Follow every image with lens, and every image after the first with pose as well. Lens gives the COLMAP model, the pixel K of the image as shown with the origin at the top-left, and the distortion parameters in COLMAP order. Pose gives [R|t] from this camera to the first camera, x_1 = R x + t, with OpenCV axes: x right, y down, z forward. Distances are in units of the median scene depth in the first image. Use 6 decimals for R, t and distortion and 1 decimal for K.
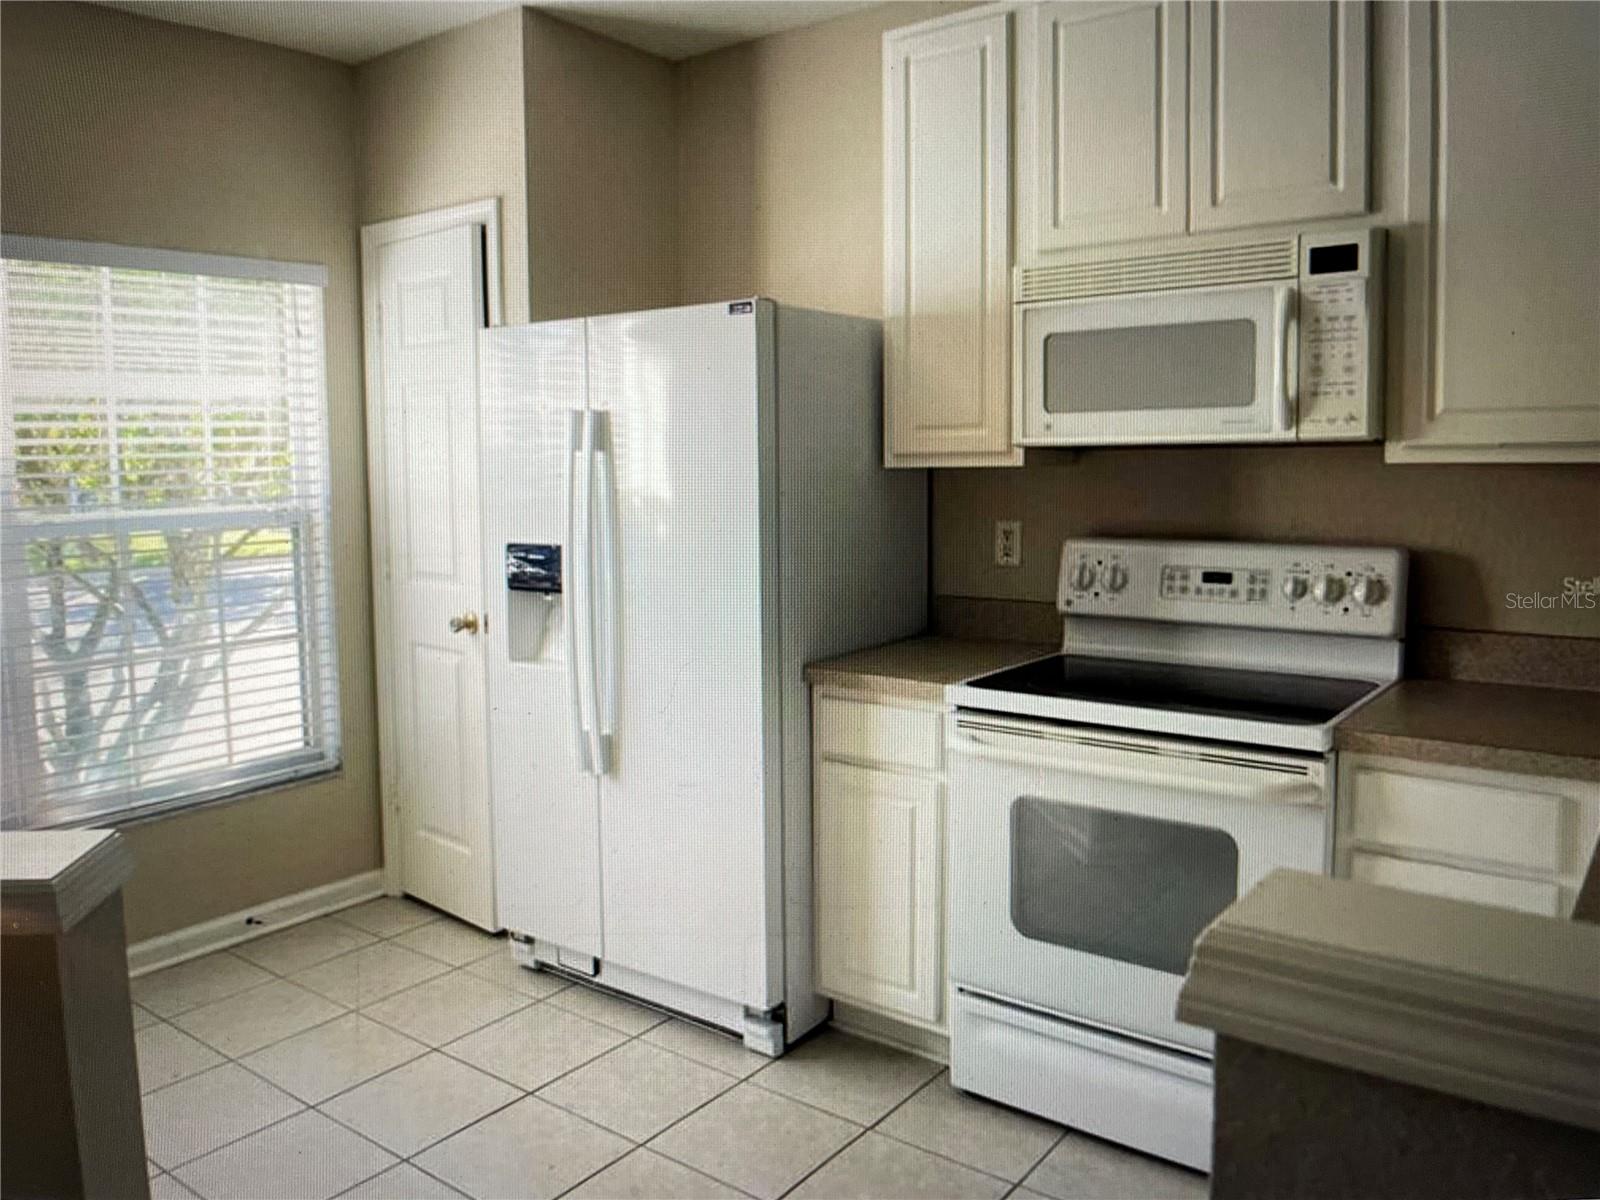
lens RADIAL K [[1192.7, 0, 800.0], [0, 1192.7, 600.0], [0, 0, 1]] dist [-0.058627, 0.000278]
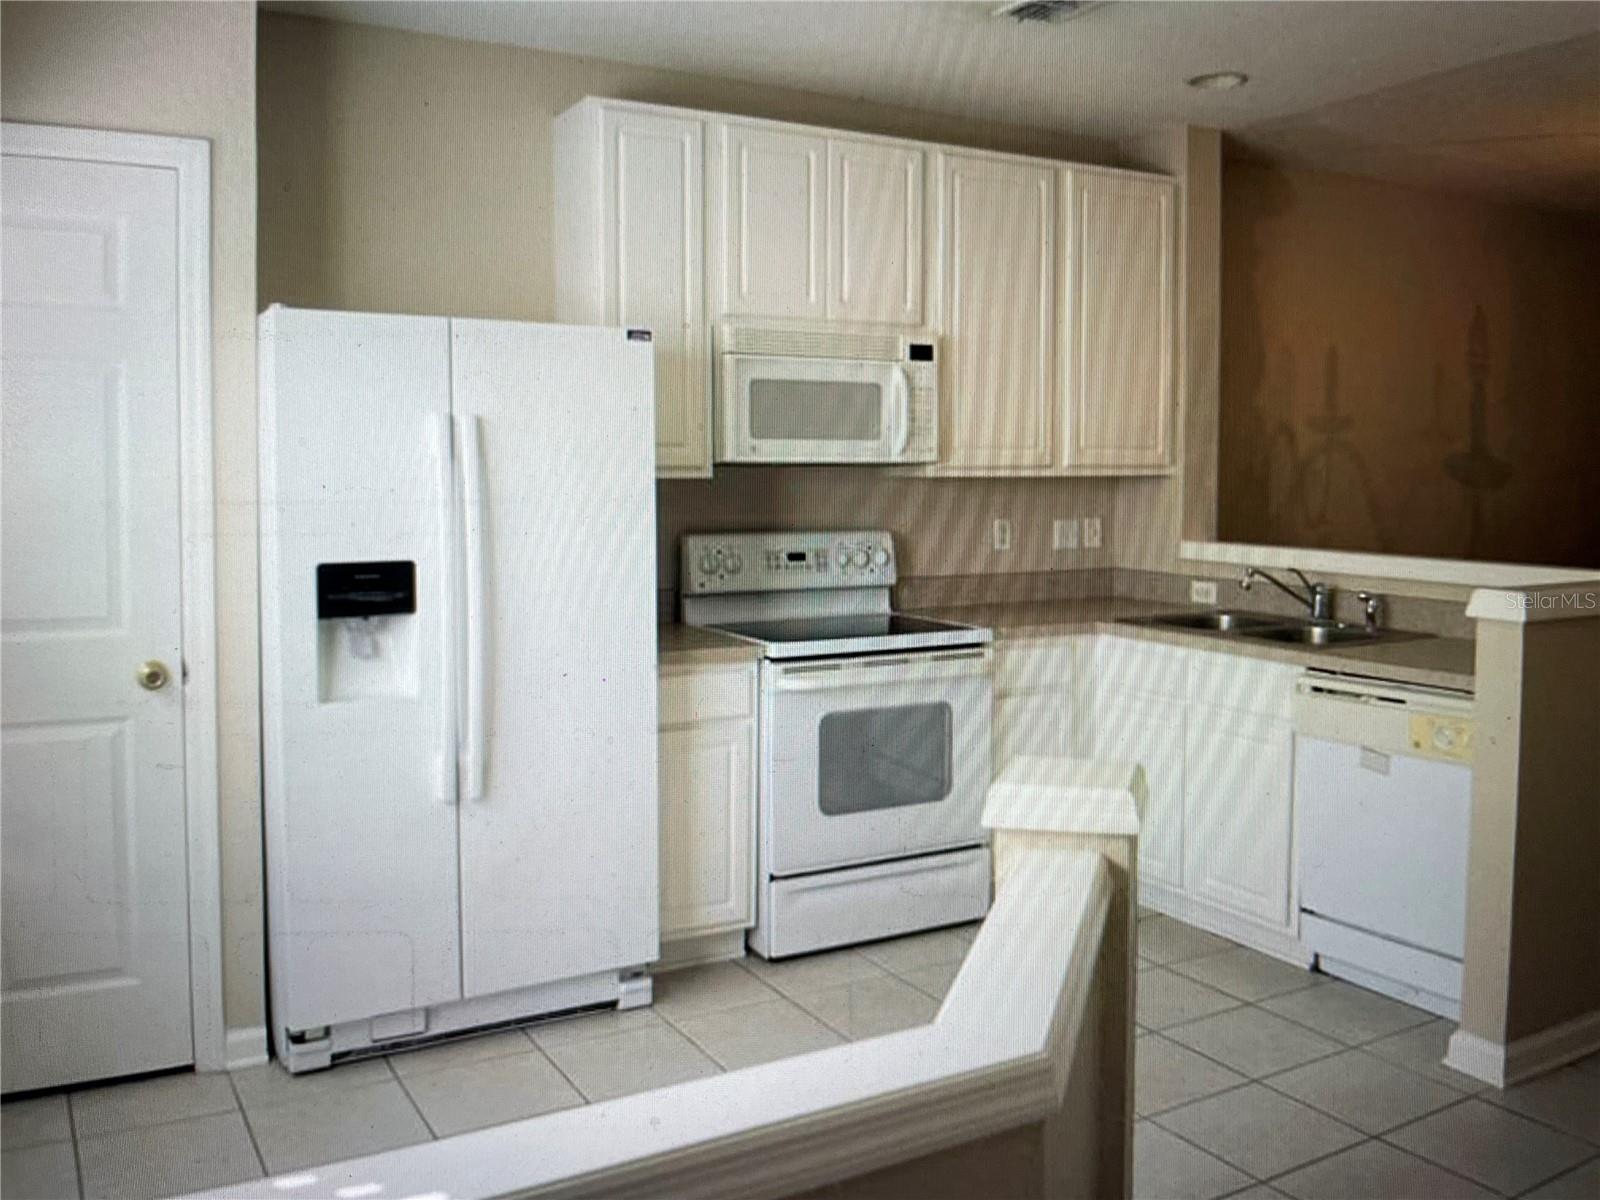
lens RADIAL K [[1307.9, 0, 750.3], [0, 1307.9, 621.0], [0, 0, 1]] dist [-0.012243, -0.003150]
pose [[0.430930, -0.086231, 0.898256, -1.100550], [0.101180, 0.993764, 0.046859, -0.021368], [-0.896695, 0.070693, 0.436968, 0.362355]]
